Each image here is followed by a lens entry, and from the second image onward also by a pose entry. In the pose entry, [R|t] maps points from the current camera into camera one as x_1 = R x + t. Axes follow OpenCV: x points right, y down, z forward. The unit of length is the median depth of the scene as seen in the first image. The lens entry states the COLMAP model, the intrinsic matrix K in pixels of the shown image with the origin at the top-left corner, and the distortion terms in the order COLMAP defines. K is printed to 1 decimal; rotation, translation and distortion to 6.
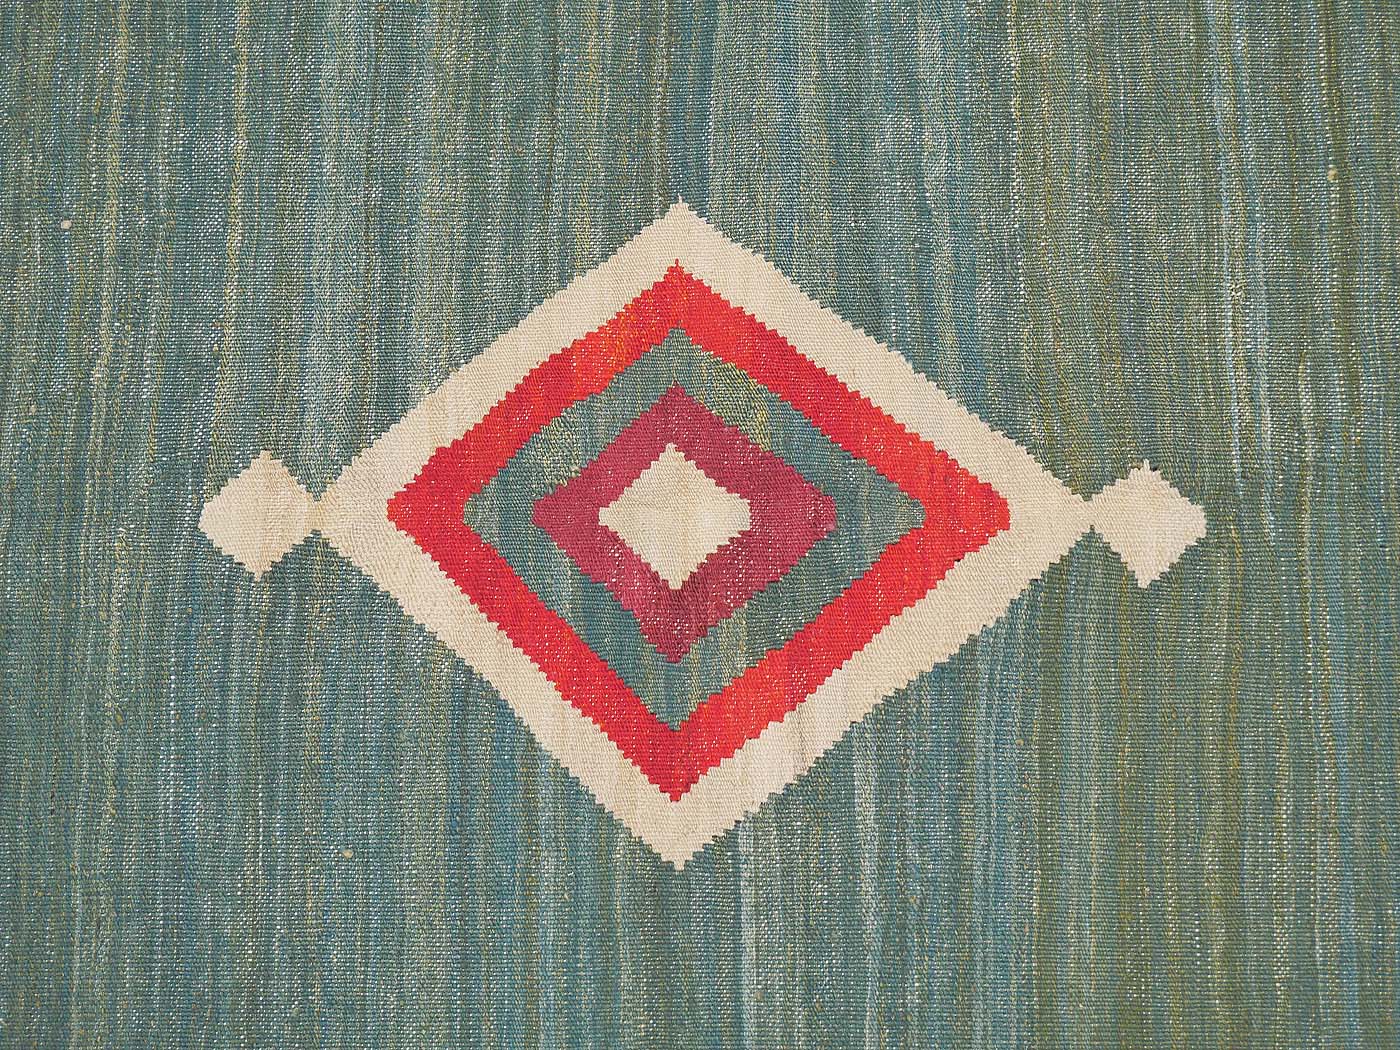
lens RADIAL K [[2425.2, 0, 702.3], [0, 2425.2, 527.4], [0, 0, 1]] dist [-0.007453, 0.000000]
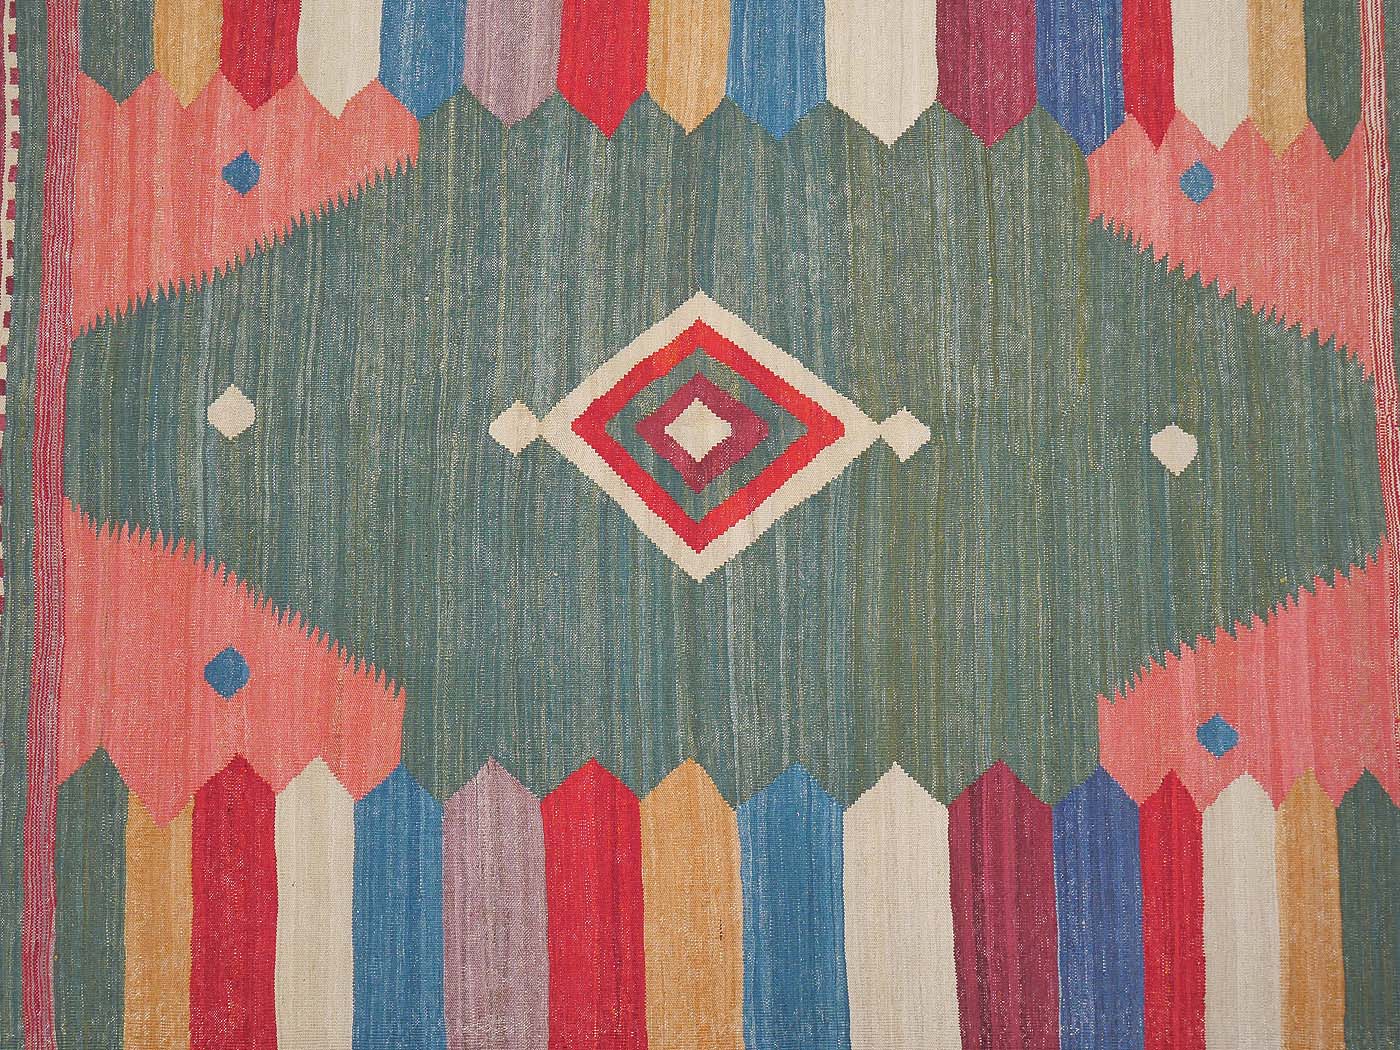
lens RADIAL K [[3132.4, 0, 698.6], [0, 3132.4, 526.8], [0, 0, 1]] dist [0.022864, 0.000000]
pose [[0.999724, 0.006768, 0.022505, -0.076796], [-0.006379, 0.999830, -0.017310, 0.137850], [-0.022618, 0.017162, 0.999597, -1.945031]]
